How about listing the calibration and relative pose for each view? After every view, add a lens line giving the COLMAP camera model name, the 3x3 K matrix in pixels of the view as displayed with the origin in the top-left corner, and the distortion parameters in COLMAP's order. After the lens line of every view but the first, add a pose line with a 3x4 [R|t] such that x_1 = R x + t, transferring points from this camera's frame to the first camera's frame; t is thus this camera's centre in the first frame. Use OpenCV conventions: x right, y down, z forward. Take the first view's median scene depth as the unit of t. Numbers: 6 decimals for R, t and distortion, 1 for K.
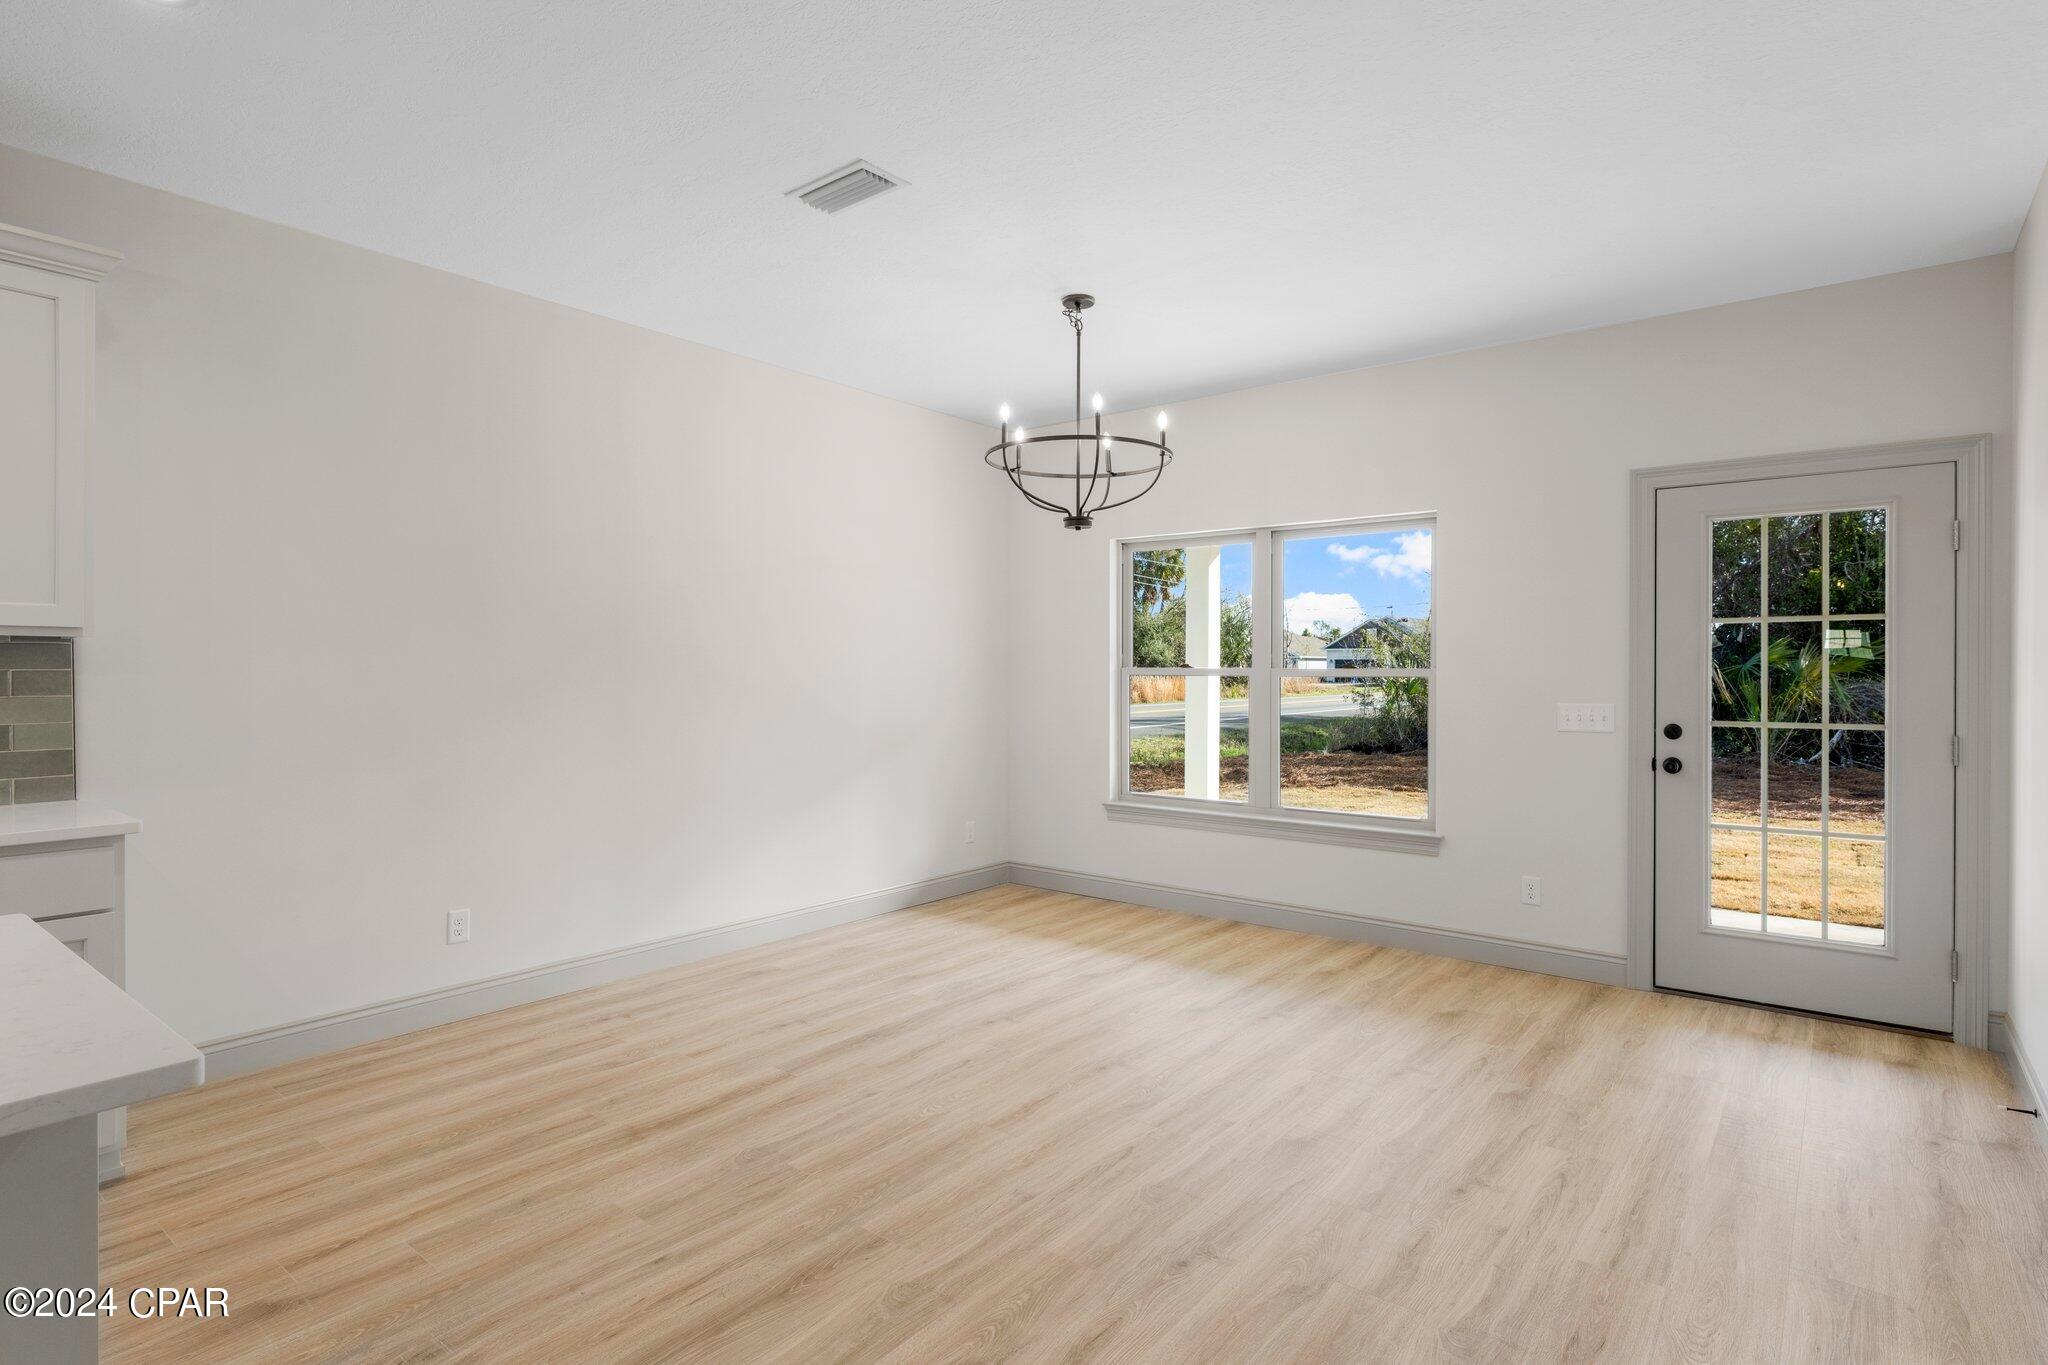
lens RADIAL K [[1021.9, 0, 1018.2], [0, 1021.9, 689.9], [0, 0, 1]] dist [-0.006096, 0.000415]
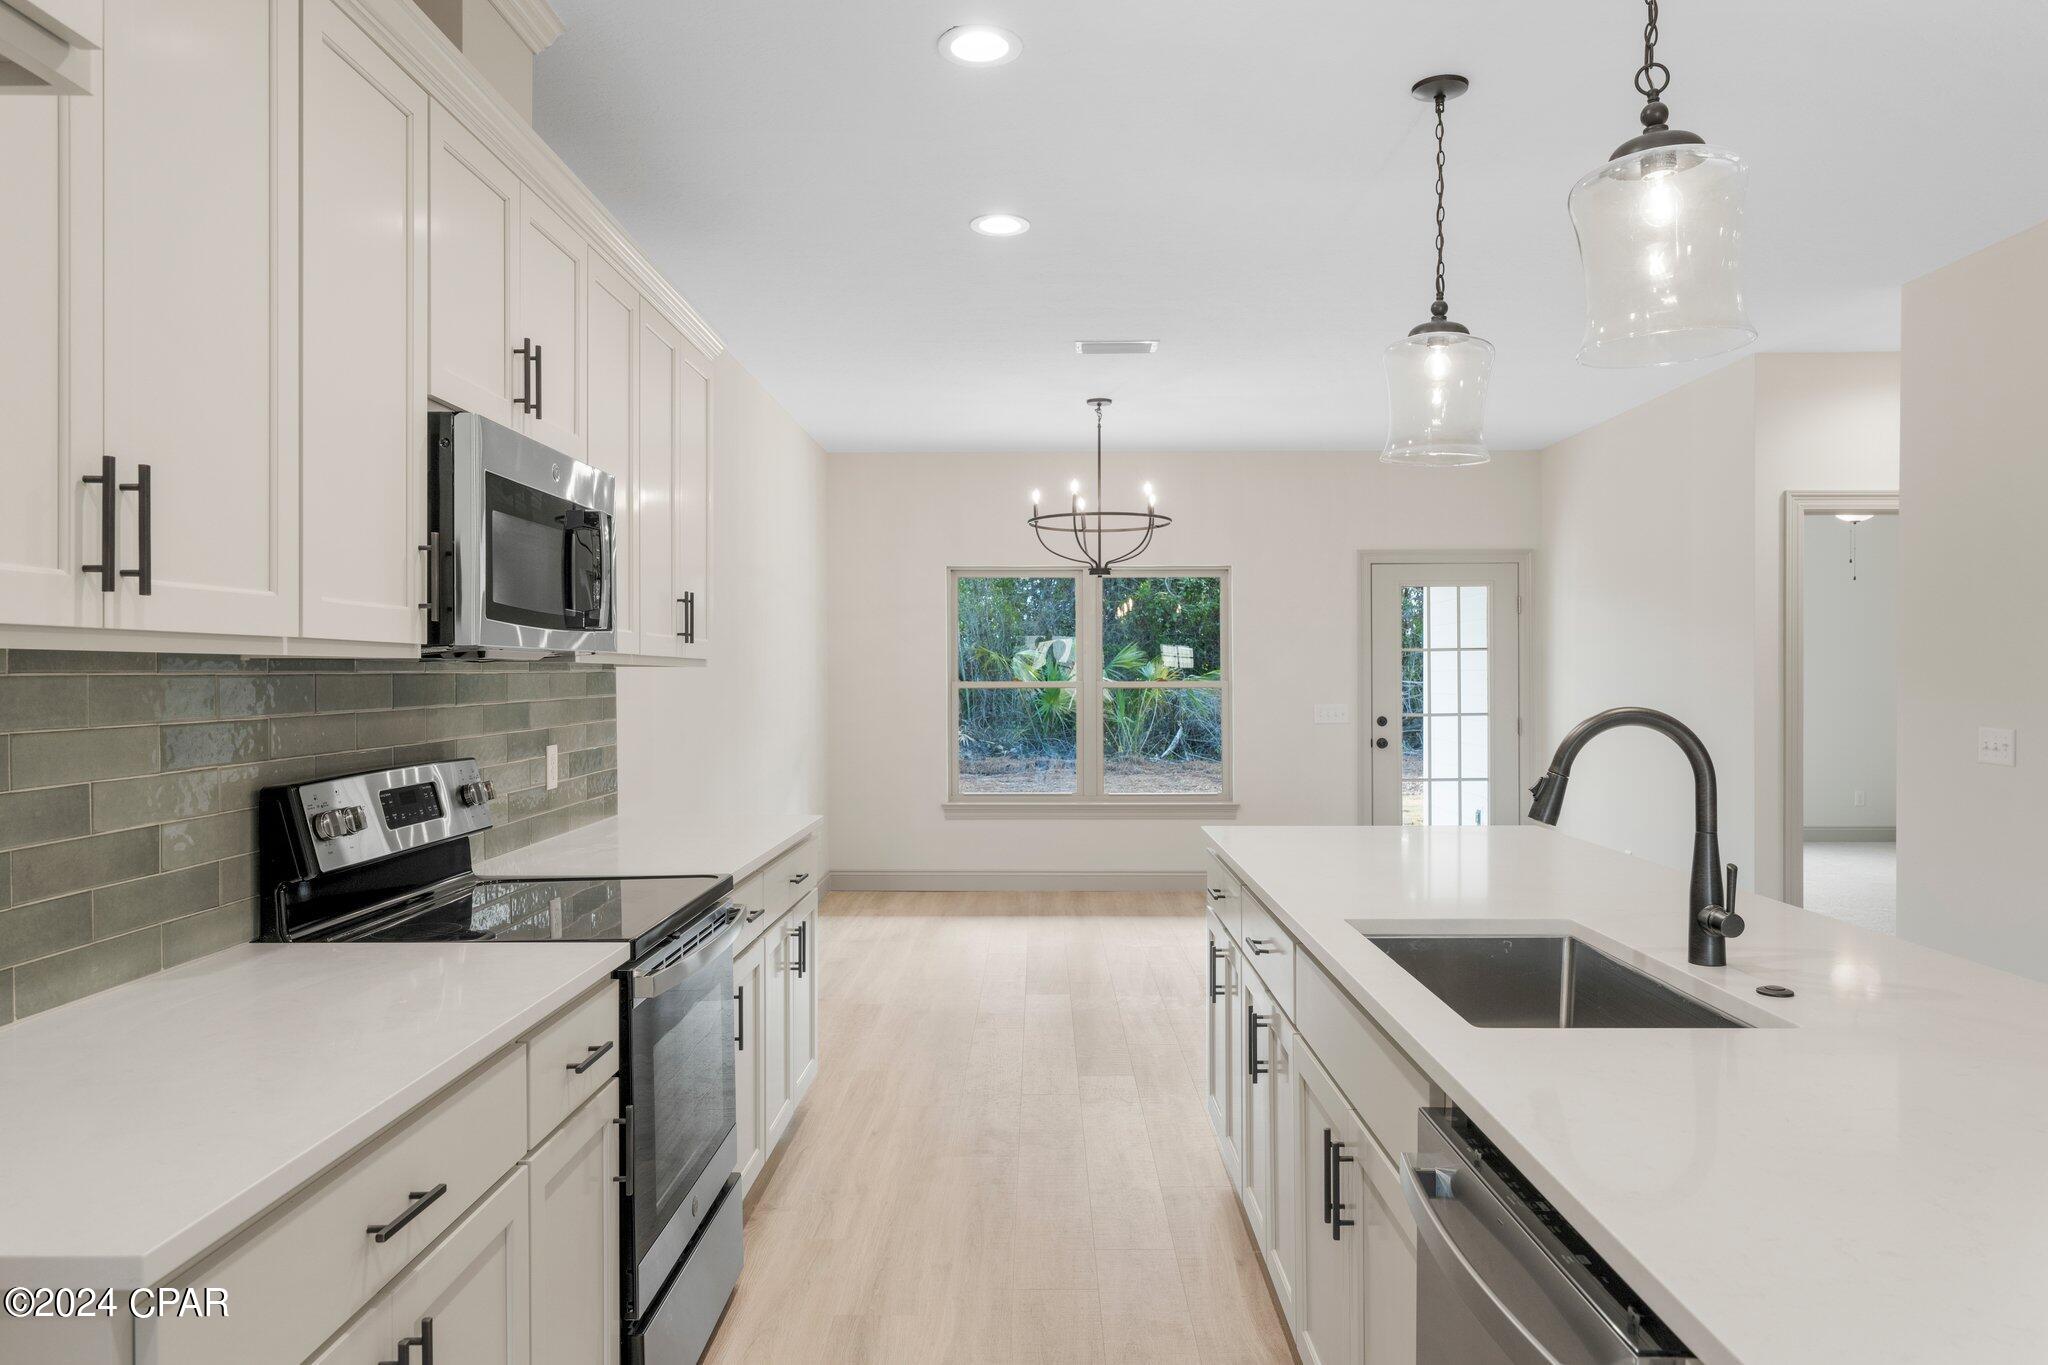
lens RADIAL K [[1395.5, 0, 1043.9], [0, 1395.5, 684.7], [0, 0, 1]] dist [0.018327, -0.013207]
pose [[0.777500, -0.009422, 0.628812, -1.174016], [0.017031, 0.999836, -0.006077, -0.011154], [-0.628652, 0.015435, 0.777534, -0.350485]]
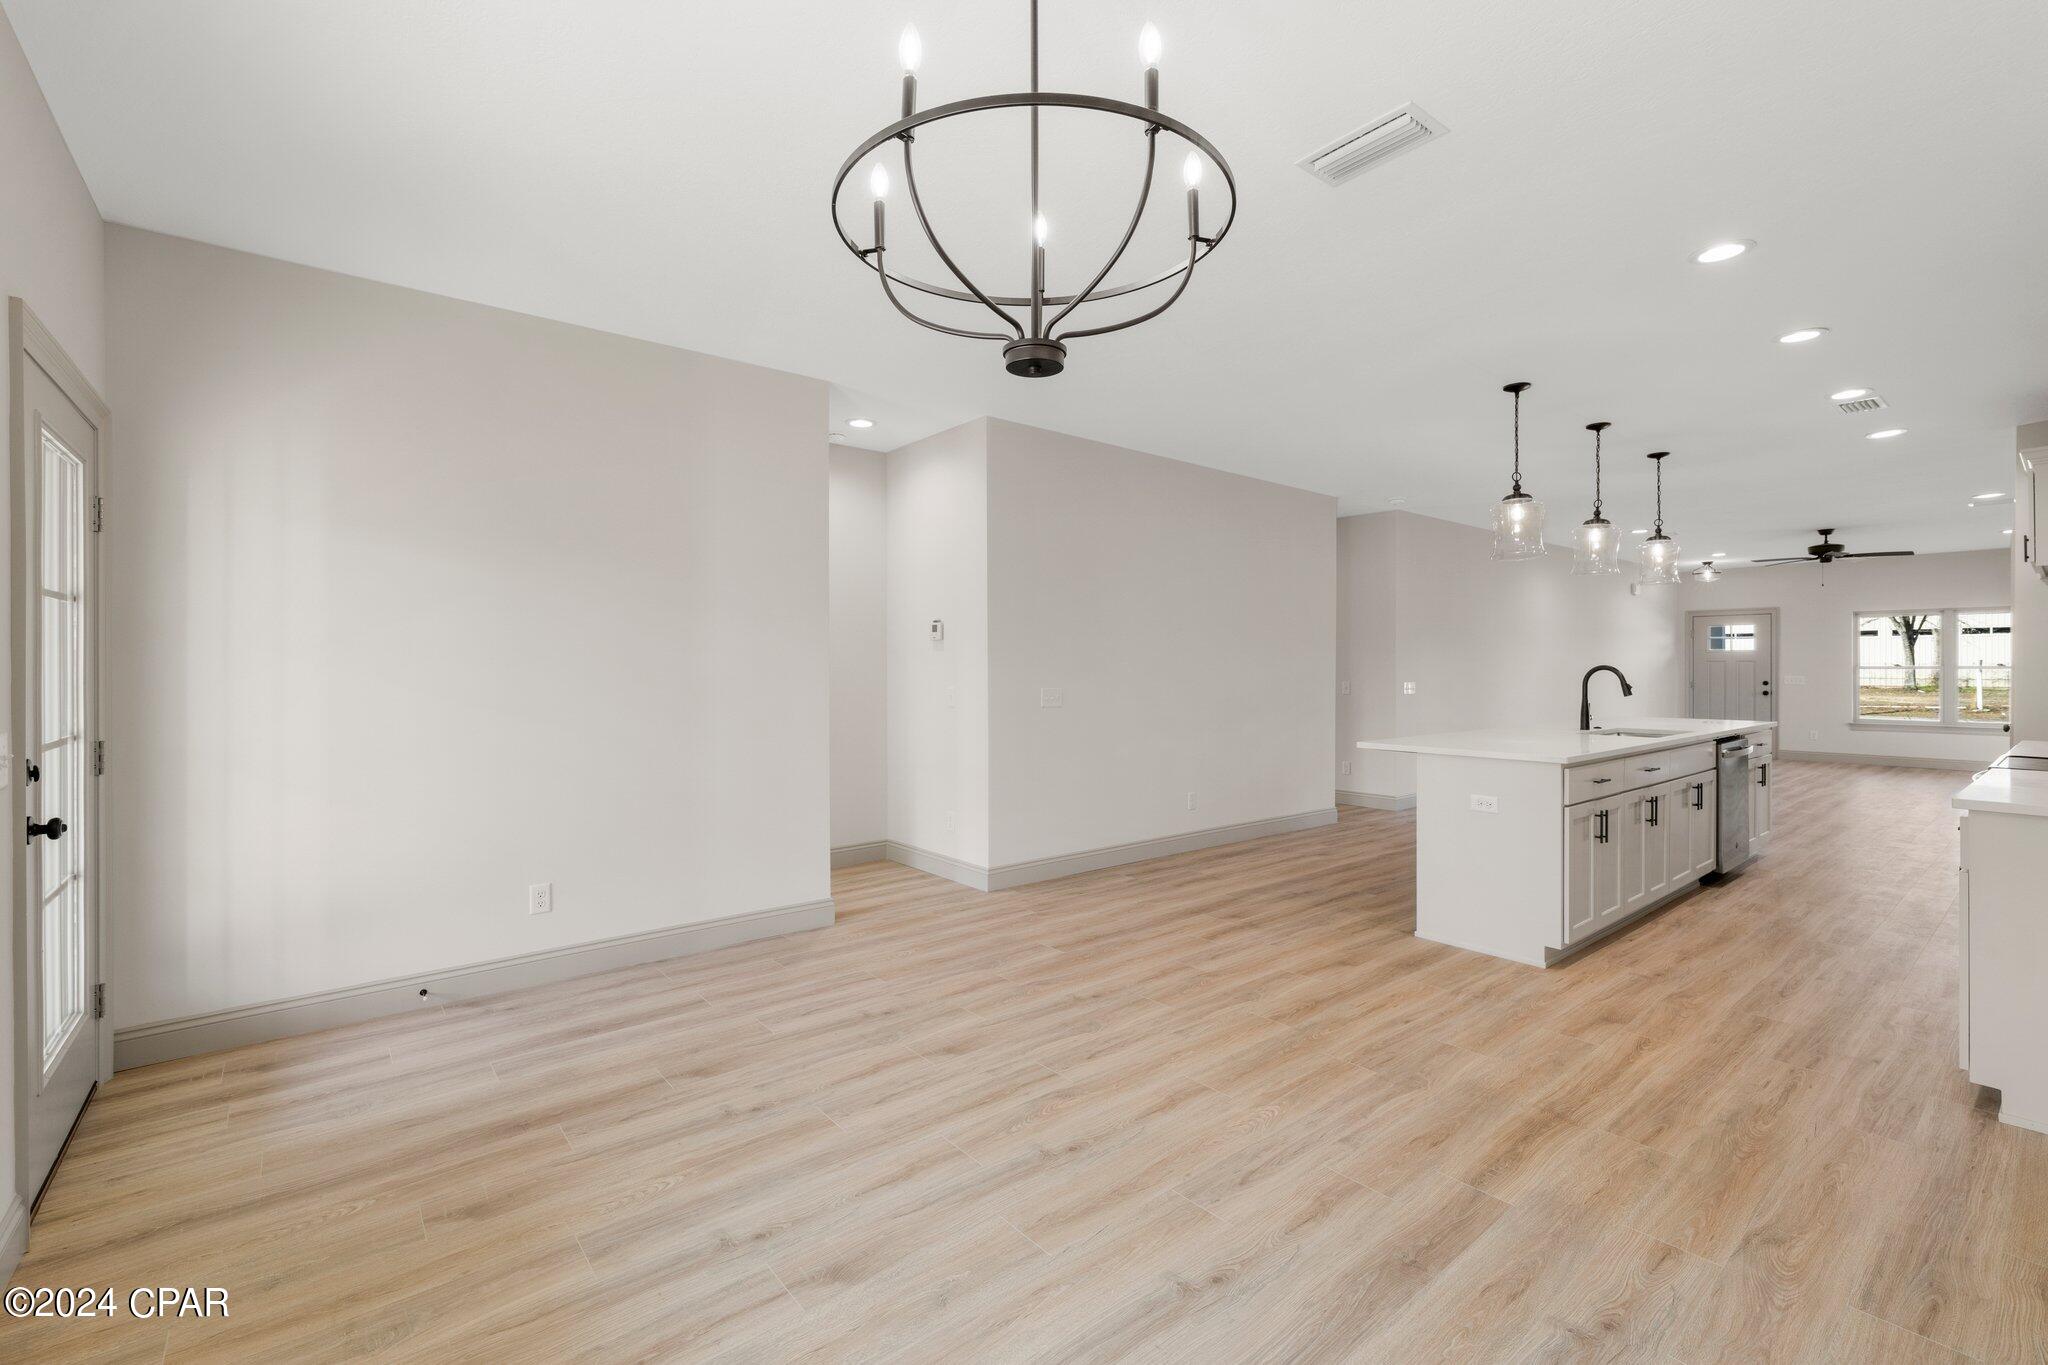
lens RADIAL K [[875.5, 0, 1033.0], [0, 875.5, 666.2], [0, 0, 1]] dist [0.002214, 0.000107]
pose [[-0.979124, -0.000881, 0.203261, -0.026053], [0.003033, 0.999816, 0.018947, -0.029933], [-0.203240, 0.019168, -0.978941, 1.483938]]
